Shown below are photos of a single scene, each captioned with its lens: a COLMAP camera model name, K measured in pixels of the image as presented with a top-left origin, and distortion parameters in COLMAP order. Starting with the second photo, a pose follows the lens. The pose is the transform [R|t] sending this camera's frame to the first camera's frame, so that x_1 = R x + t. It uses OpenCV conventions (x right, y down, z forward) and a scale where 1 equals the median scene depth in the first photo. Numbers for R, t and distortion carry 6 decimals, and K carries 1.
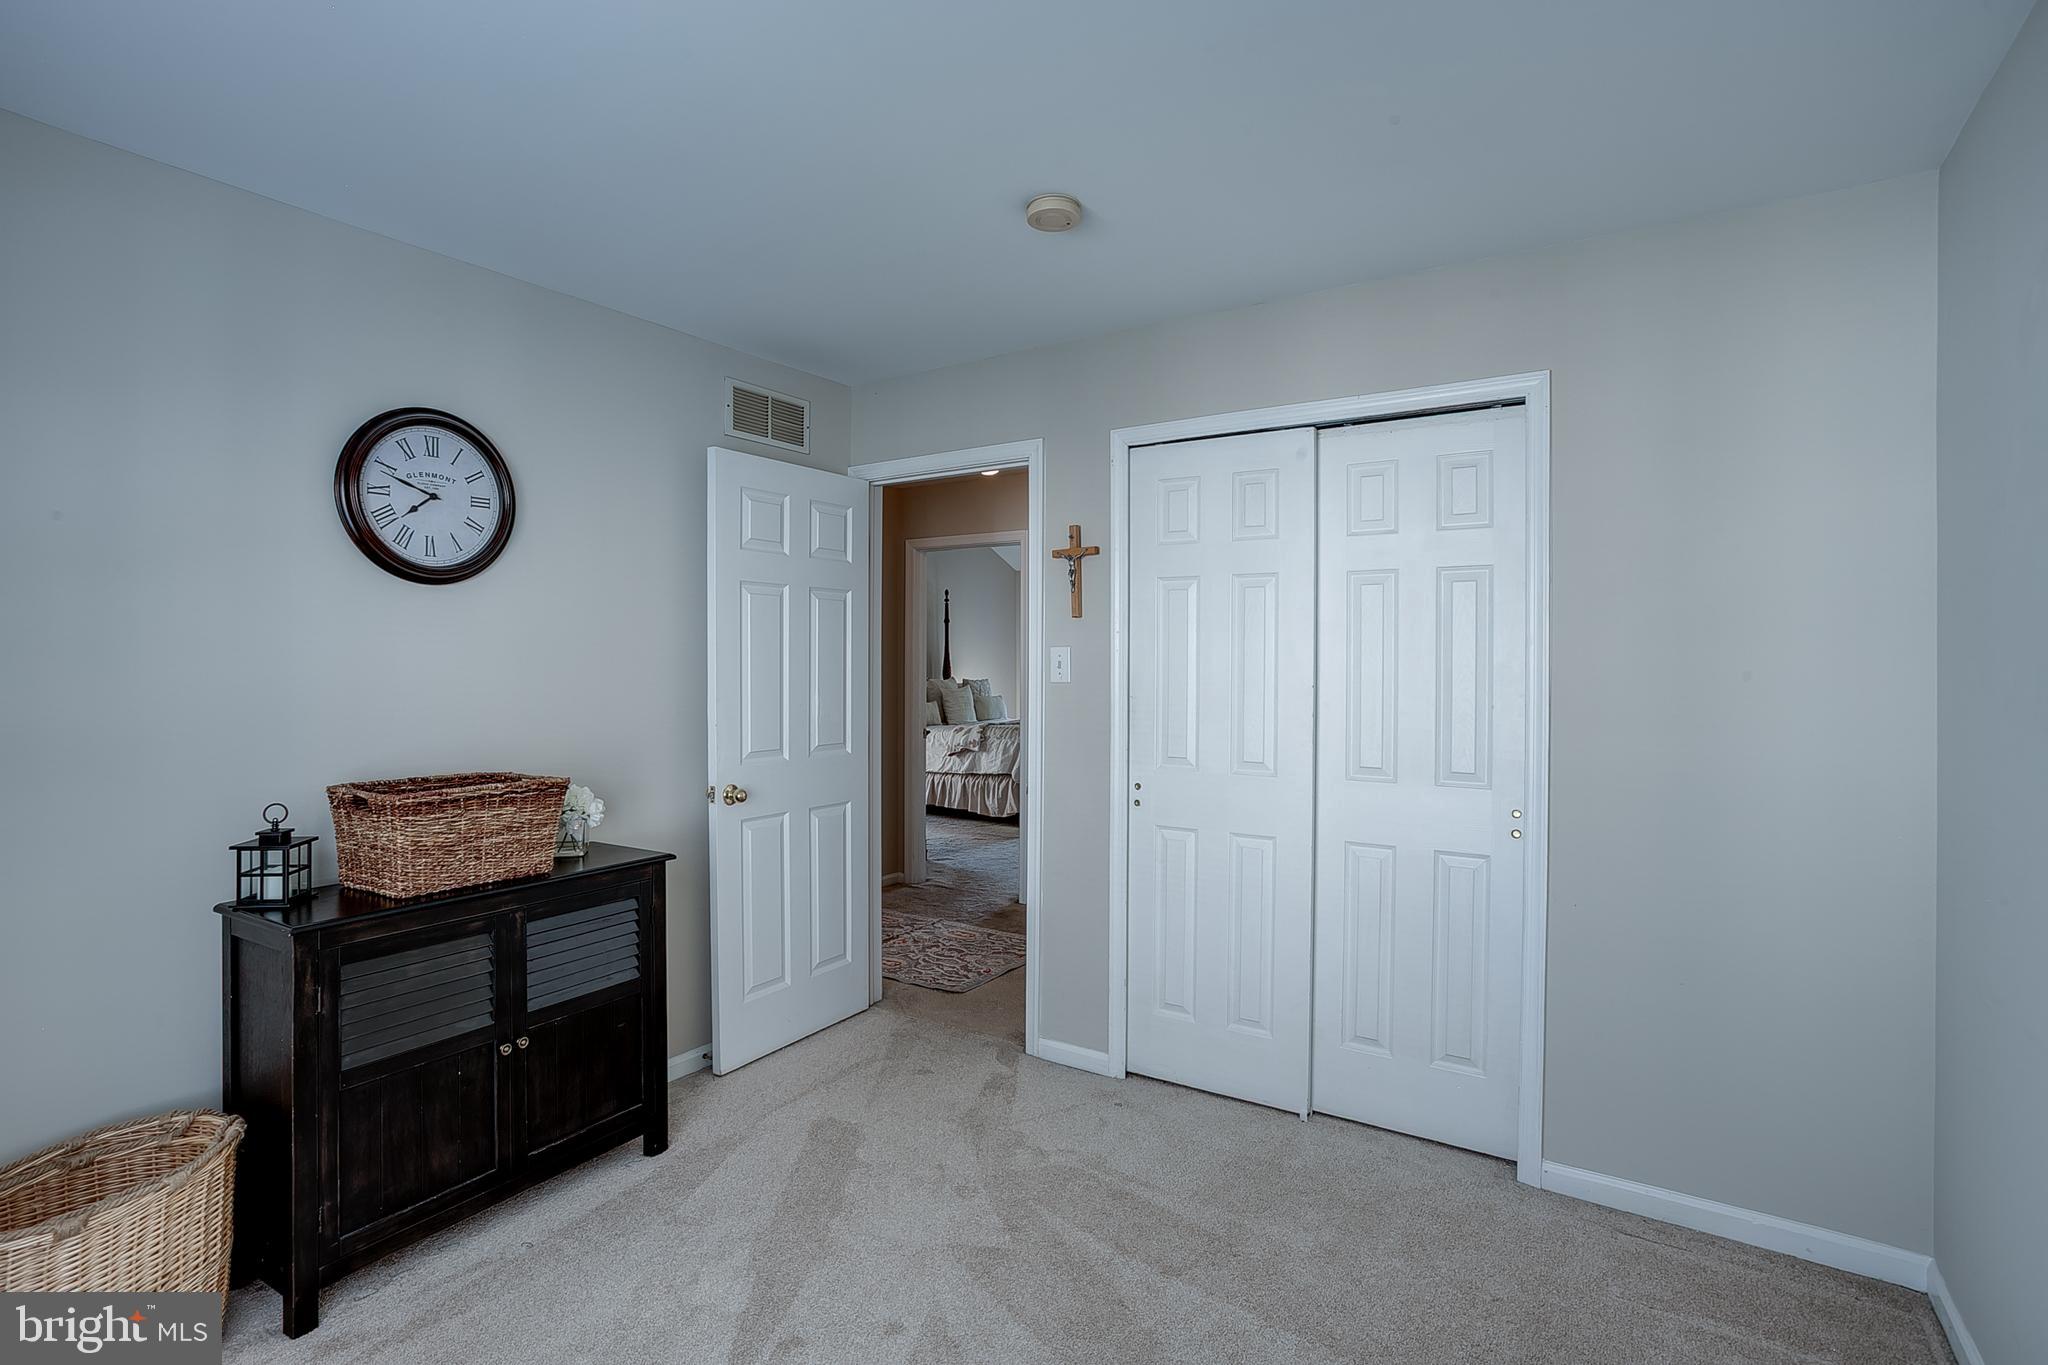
lens RADIAL K [[938.9, 0, 1027.8], [0, 938.9, 673.8], [0, 0, 1]] dist [-0.022678, 0.002674]
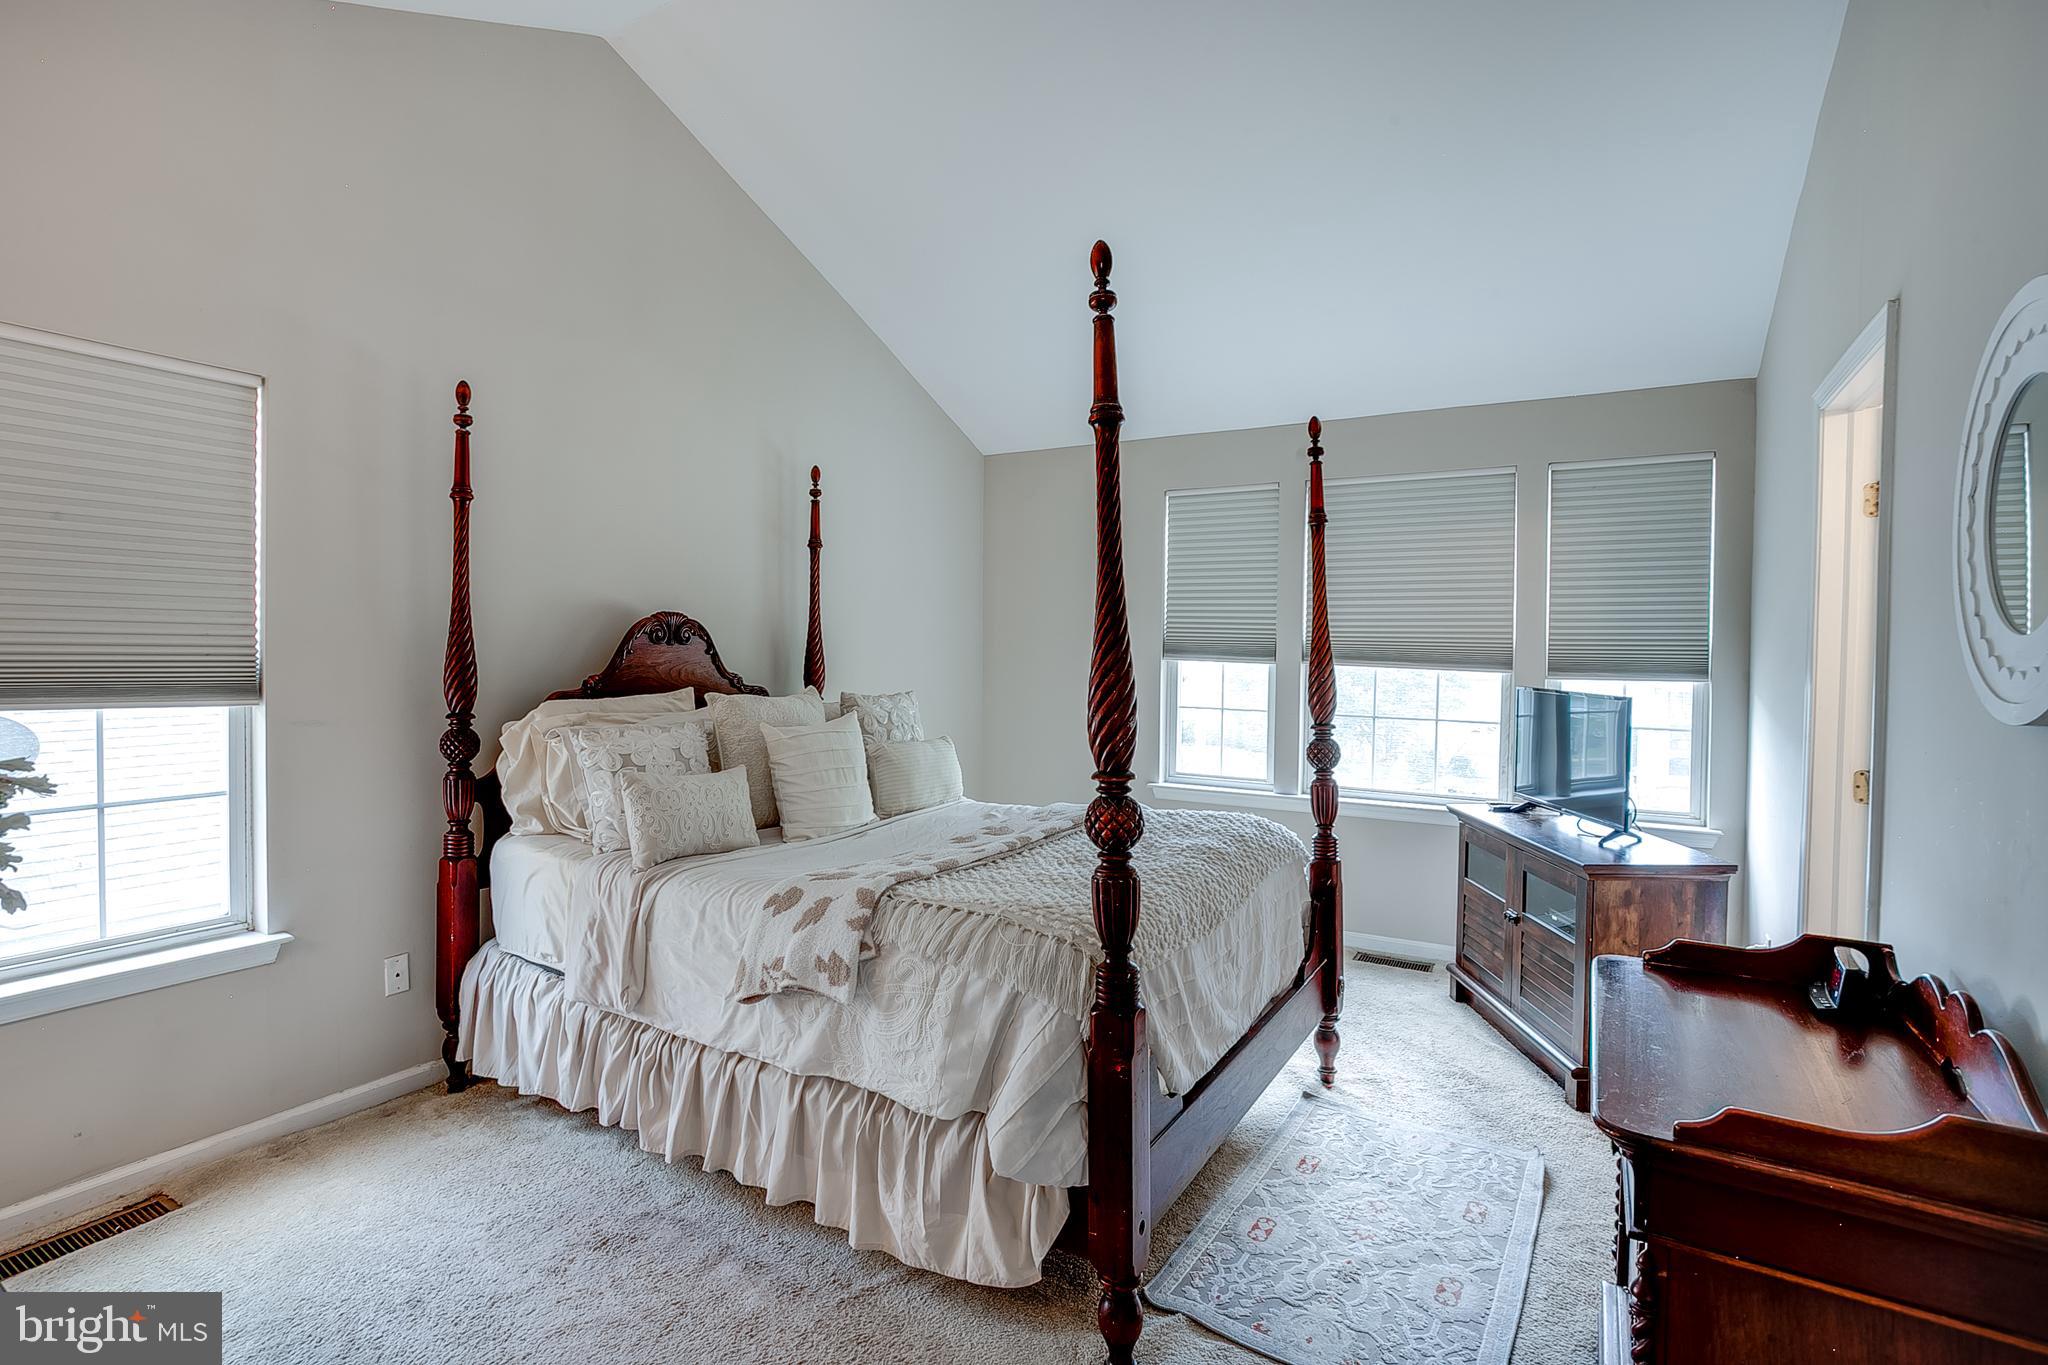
lens RADIAL K [[938.9, 0, 1020.7], [0, 938.9, 675.0], [0, 0, 1]] dist [-0.022678, 0.002674]
pose [[0.999181, 0.003963, 0.040274, -0.017656], [-0.004483, 0.999908, 0.012823, -0.006980], [-0.040219, -0.012993, 0.999106, 0.747666]]
